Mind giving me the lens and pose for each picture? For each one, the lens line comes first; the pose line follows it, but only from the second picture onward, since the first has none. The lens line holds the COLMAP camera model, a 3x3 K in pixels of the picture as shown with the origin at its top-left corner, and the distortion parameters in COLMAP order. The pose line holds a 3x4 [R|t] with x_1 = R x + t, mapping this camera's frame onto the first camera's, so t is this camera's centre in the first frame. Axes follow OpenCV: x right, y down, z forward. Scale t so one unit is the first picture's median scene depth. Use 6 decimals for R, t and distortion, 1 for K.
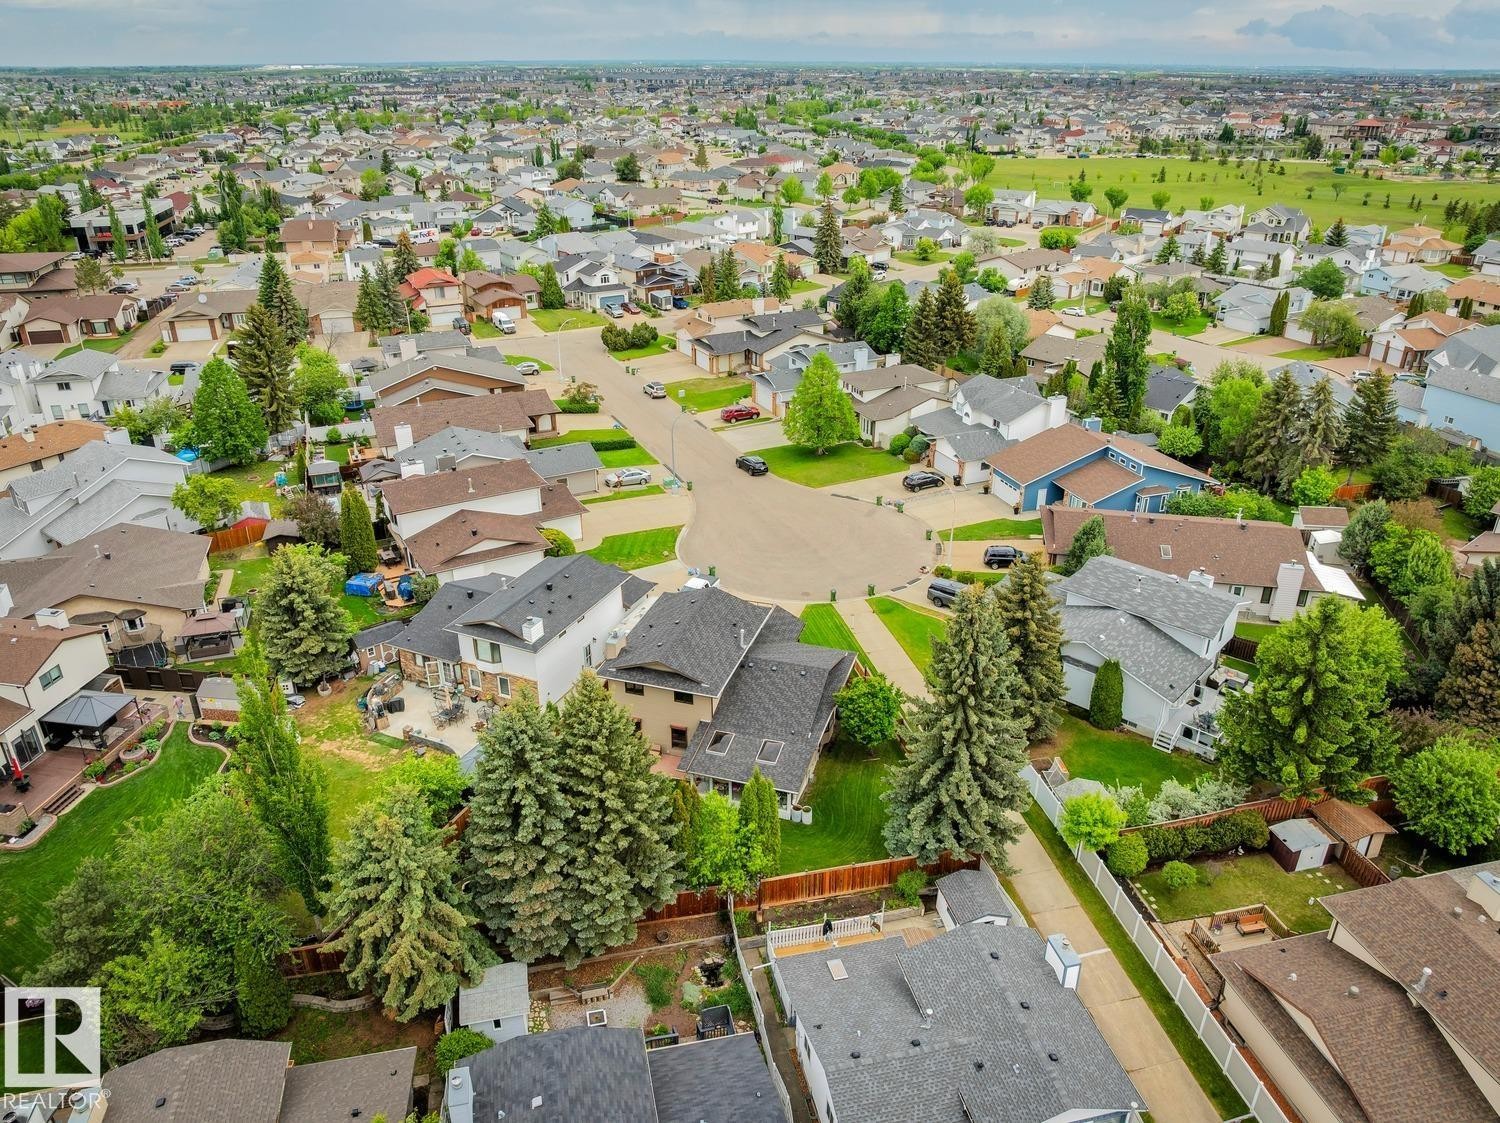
lens RADIAL K [[1093.3, 0, 743.1], [0, 1093.3, 551.0], [0, 0, 1]] dist [-0.049876, 0.022656]
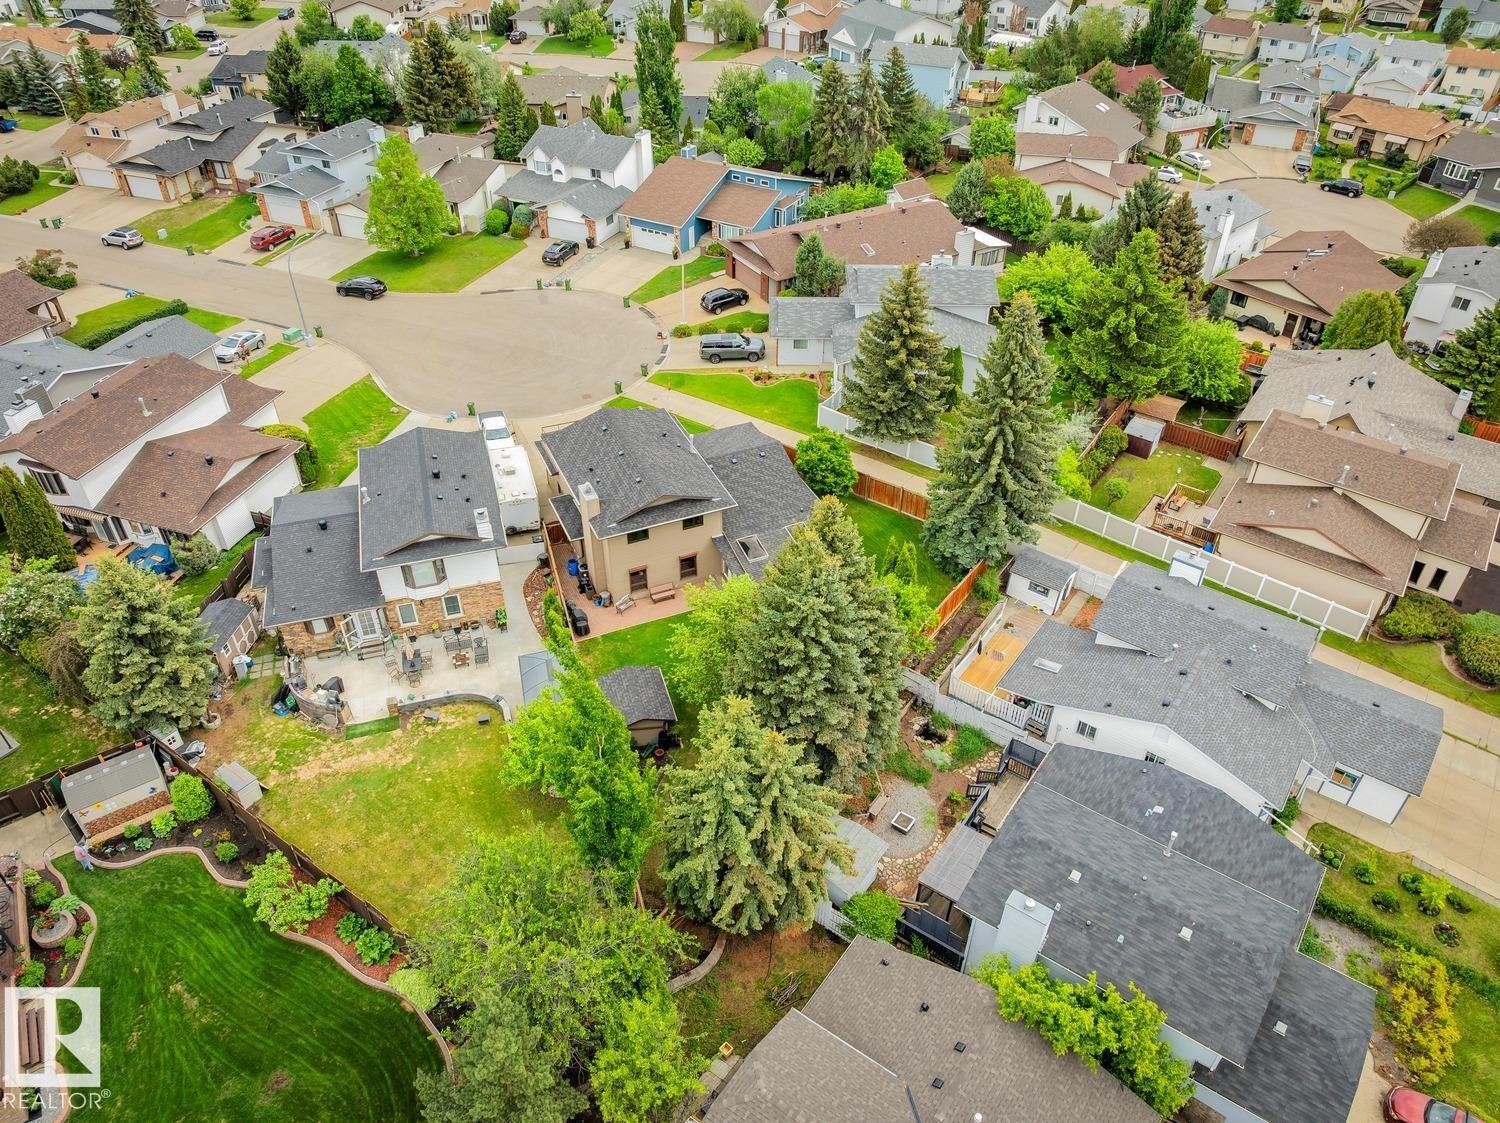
lens RADIAL K [[1093.3, 0, 743.5], [0, 1093.3, 559.1], [0, 0, 1]] dist [-0.049876, 0.022656]
pose [[0.741349, -0.403669, 0.536147, -0.318171], [0.276051, 0.911588, 0.304635, -0.063867], [-0.611717, -0.077837, 0.787238, 0.146573]]
